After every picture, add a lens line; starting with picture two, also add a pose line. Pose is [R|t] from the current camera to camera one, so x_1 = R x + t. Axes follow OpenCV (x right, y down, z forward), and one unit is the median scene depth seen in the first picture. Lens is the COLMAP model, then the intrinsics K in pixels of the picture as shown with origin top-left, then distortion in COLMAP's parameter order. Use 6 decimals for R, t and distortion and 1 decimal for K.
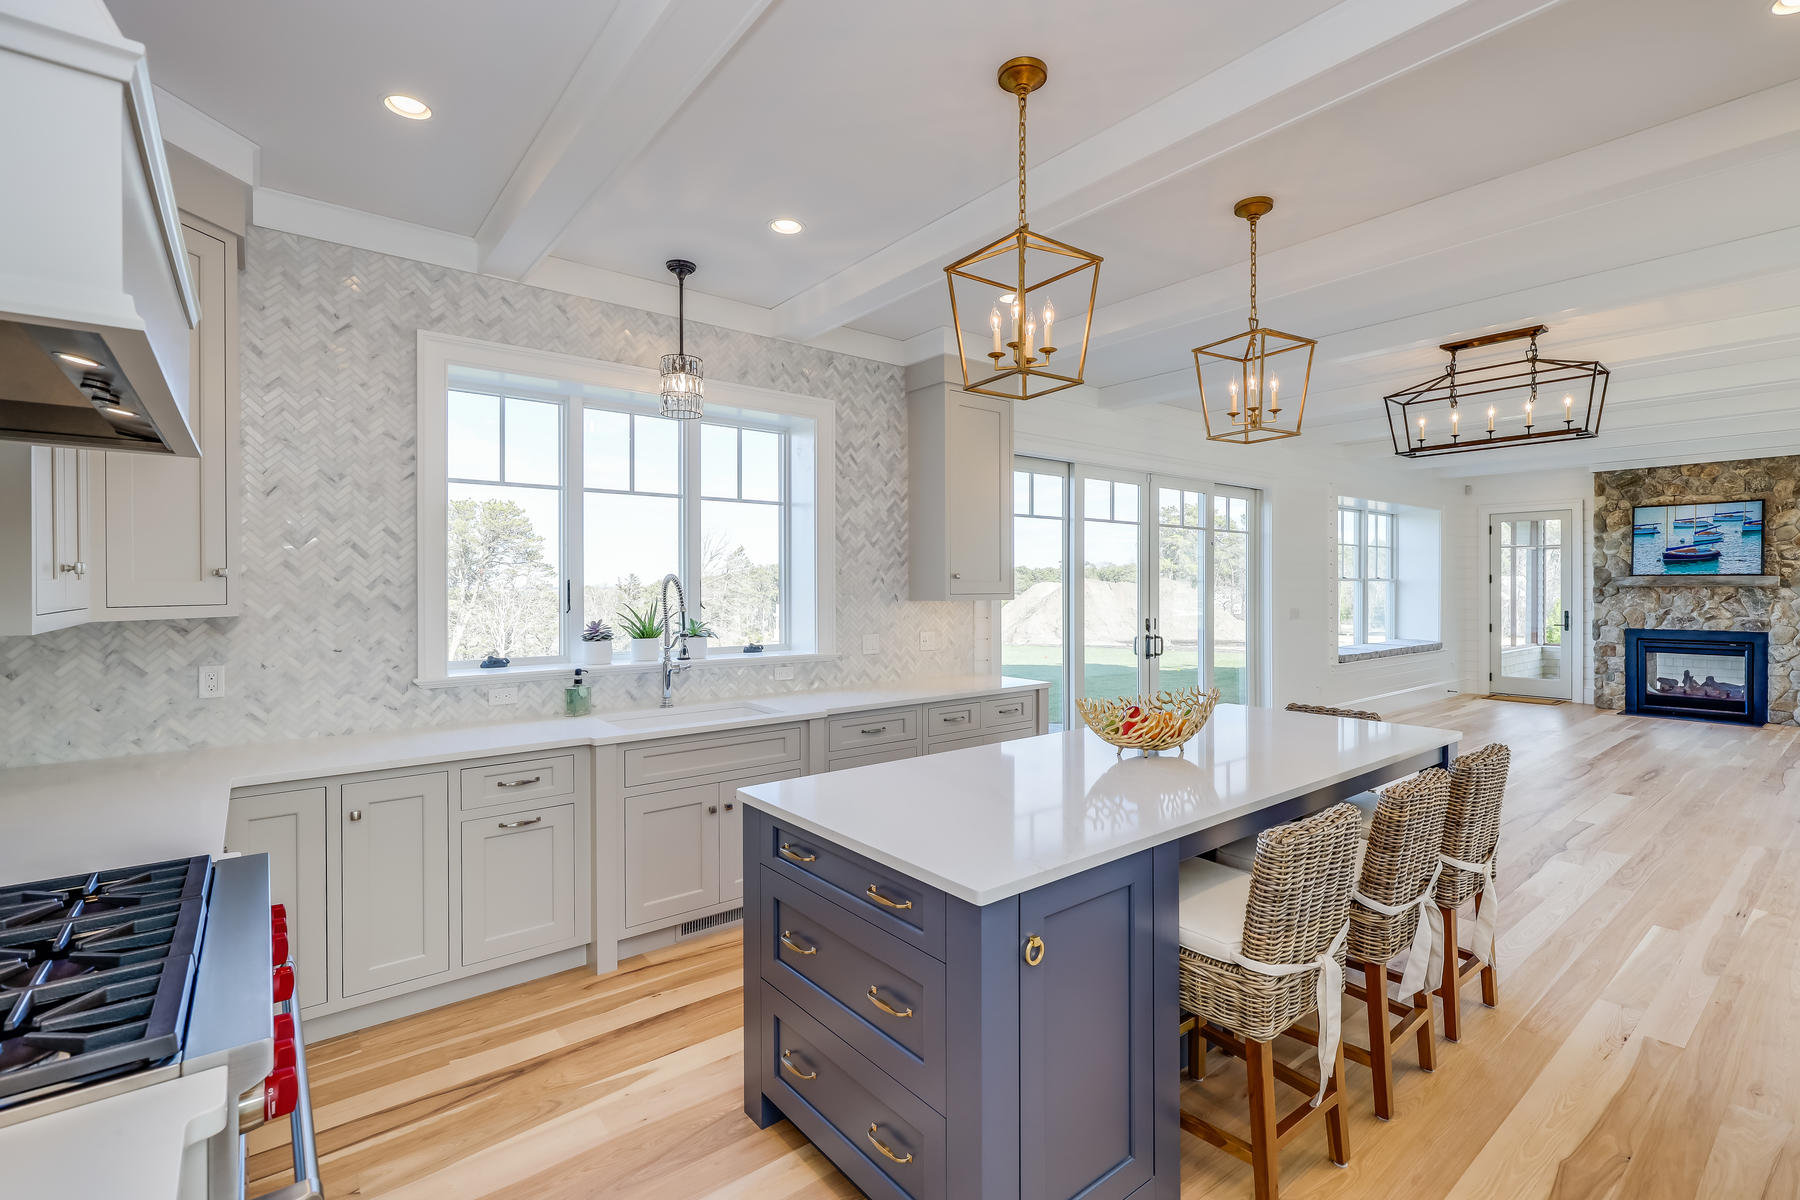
lens RADIAL K [[813.8, 0, 926.2], [0, 813.8, 587.8], [0, 0, 1]] dist [0.001015, 0.000140]
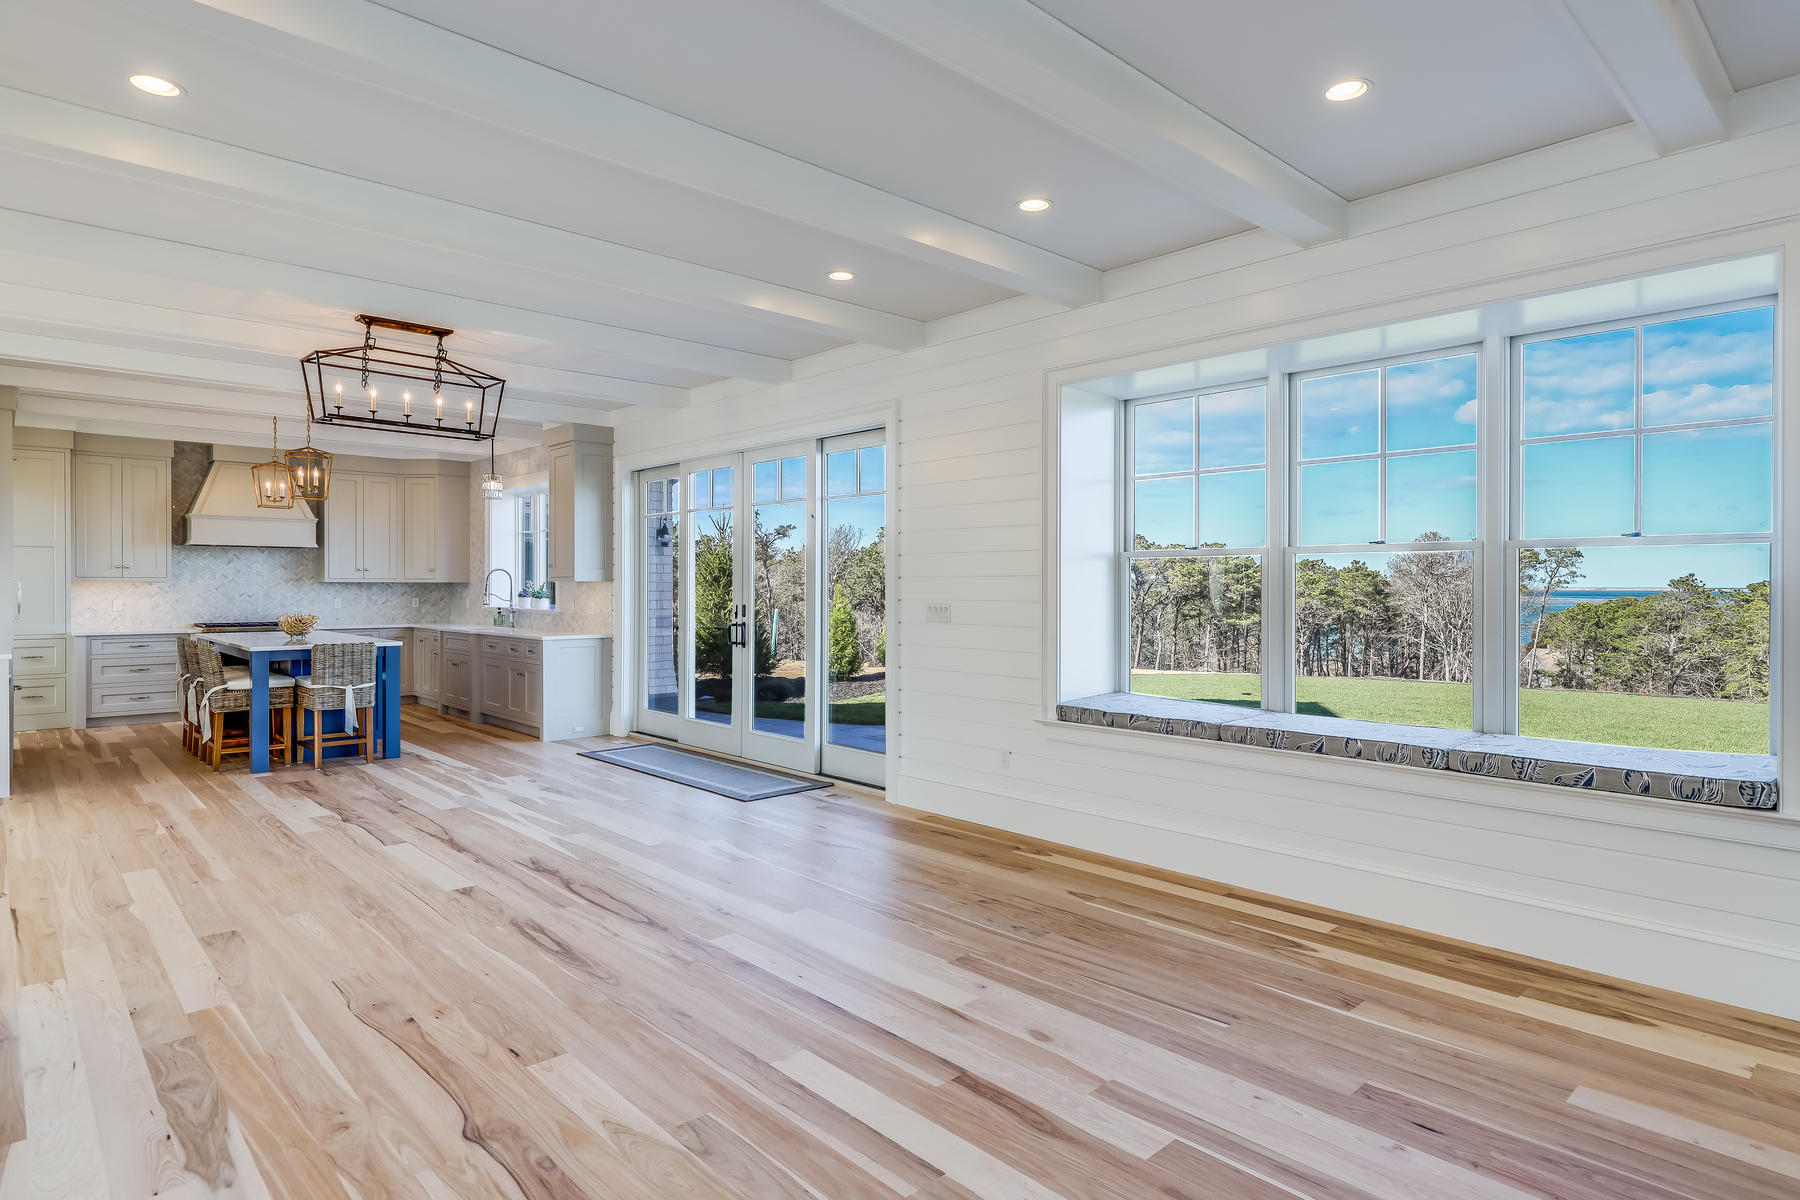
lens RADIAL K [[976.5, 0, 924.6], [0, 976.5, 590.1], [0, 0, 1]] dist [0.000776, 0.000807]
pose [[0.073804, 0.007758, -0.997243, 1.044240], [-0.004759, 0.999961, 0.007427, 0.008078], [0.997261, 0.004198, 0.073838, 0.827135]]
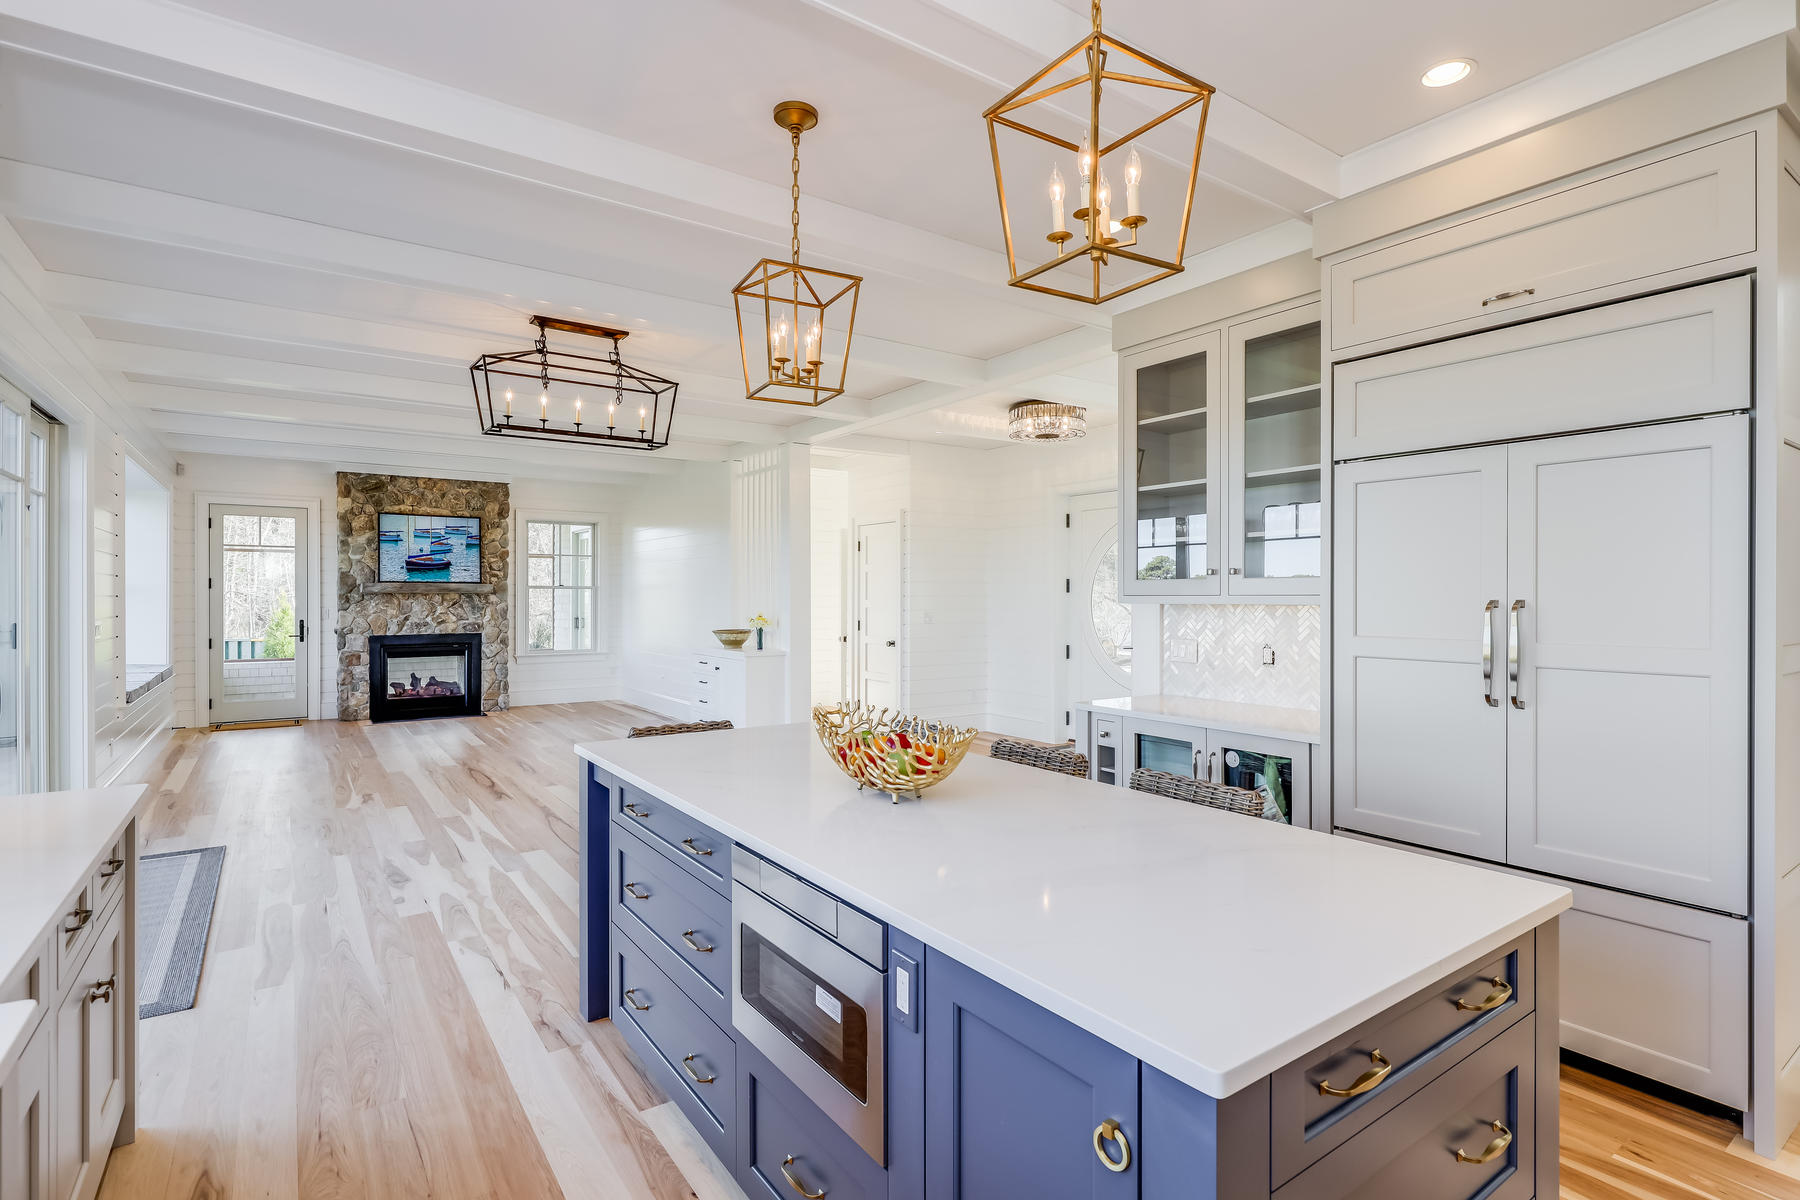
lens RADIAL K [[882.7, 0, 921.7], [0, 882.7, 597.6], [0, 0, 1]] dist [-0.001067, -0.000461]
pose [[0.064288, 0.000566, 0.997931, -0.165379], [0.002460, 0.999997, -0.000726, 0.006612], [-0.997928, 0.002502, 0.064287, 0.282665]]
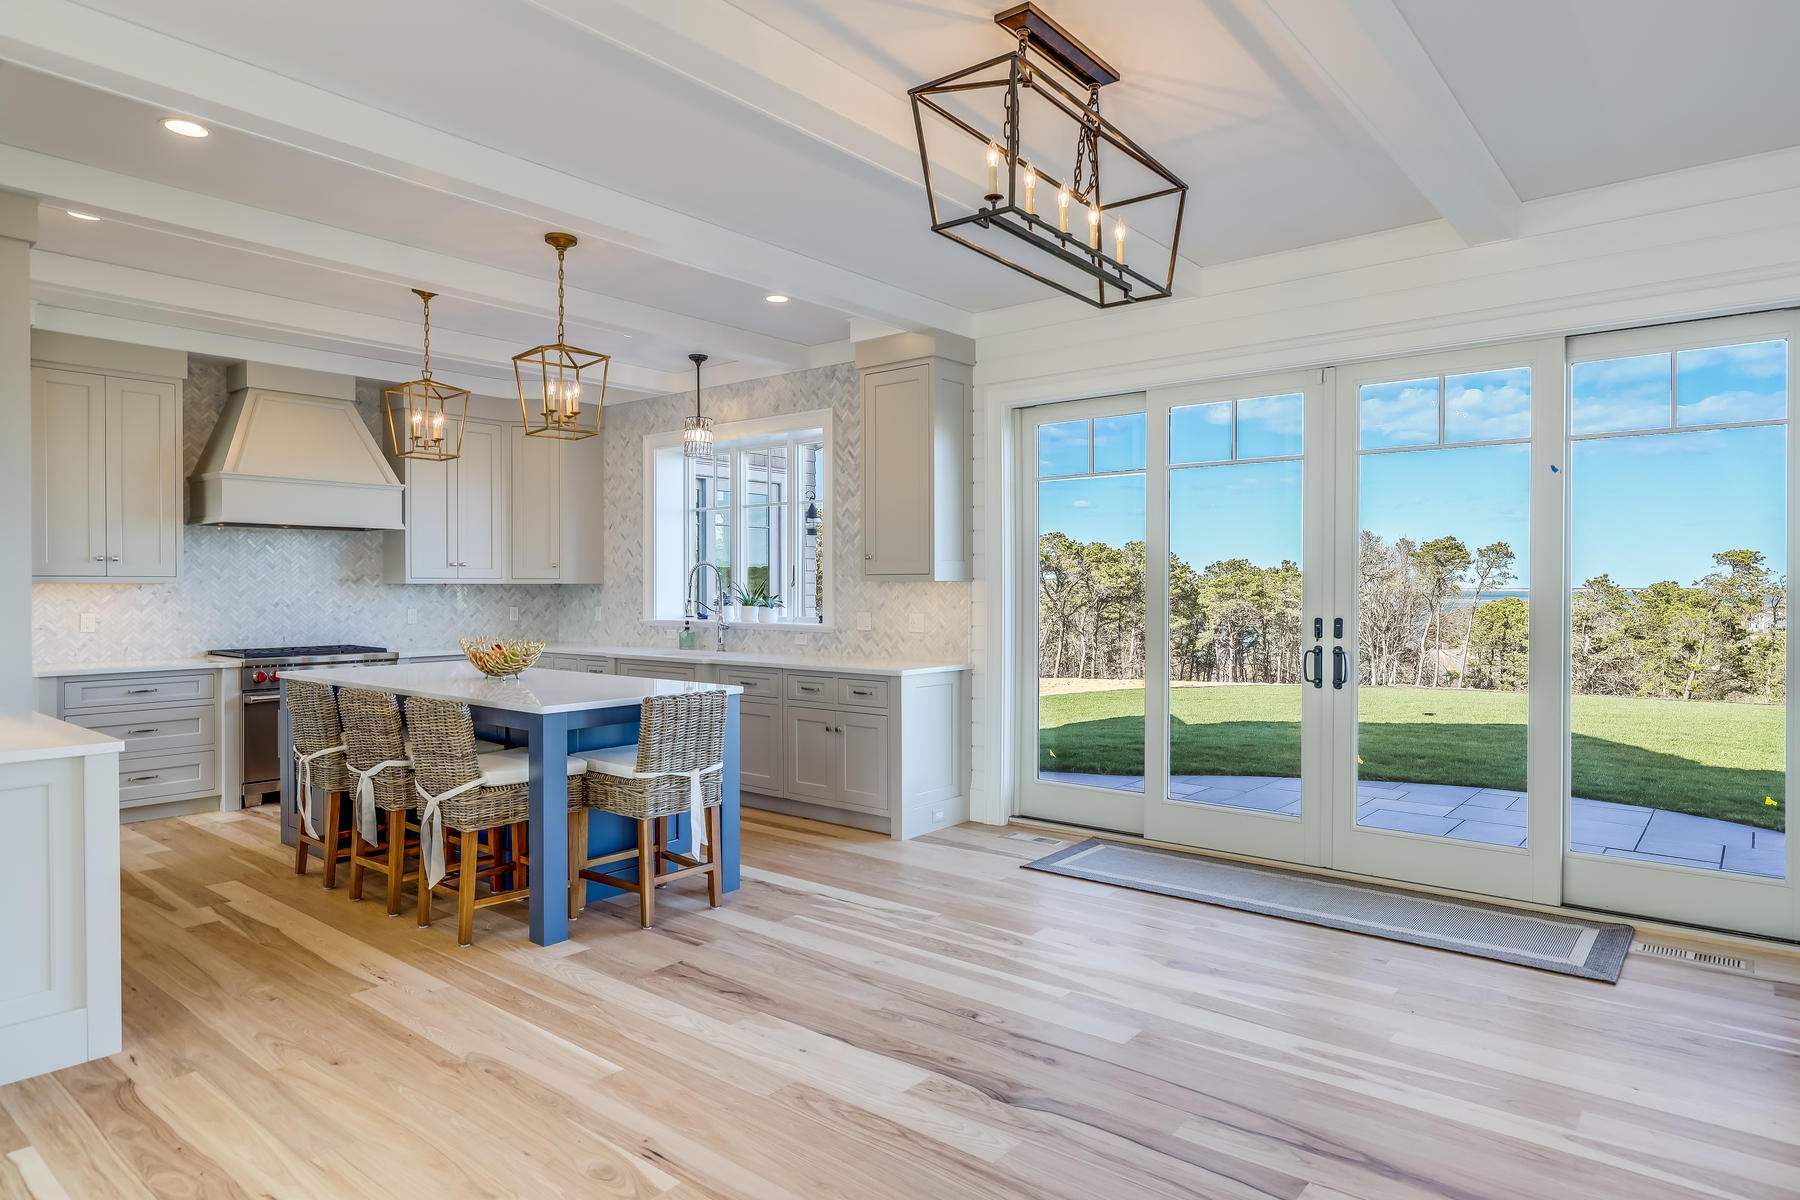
lens RADIAL K [[1040.6, 0, 925.9], [0, 1040.6, 594.9], [0, 0, 1]] dist [-0.003297, -0.000652]
pose [[0.204056, 0.009583, -0.978912, 0.687230], [-0.002529, 0.999954, 0.009262, 0.010984], [0.978956, 0.000586, 0.204070, 0.418631]]
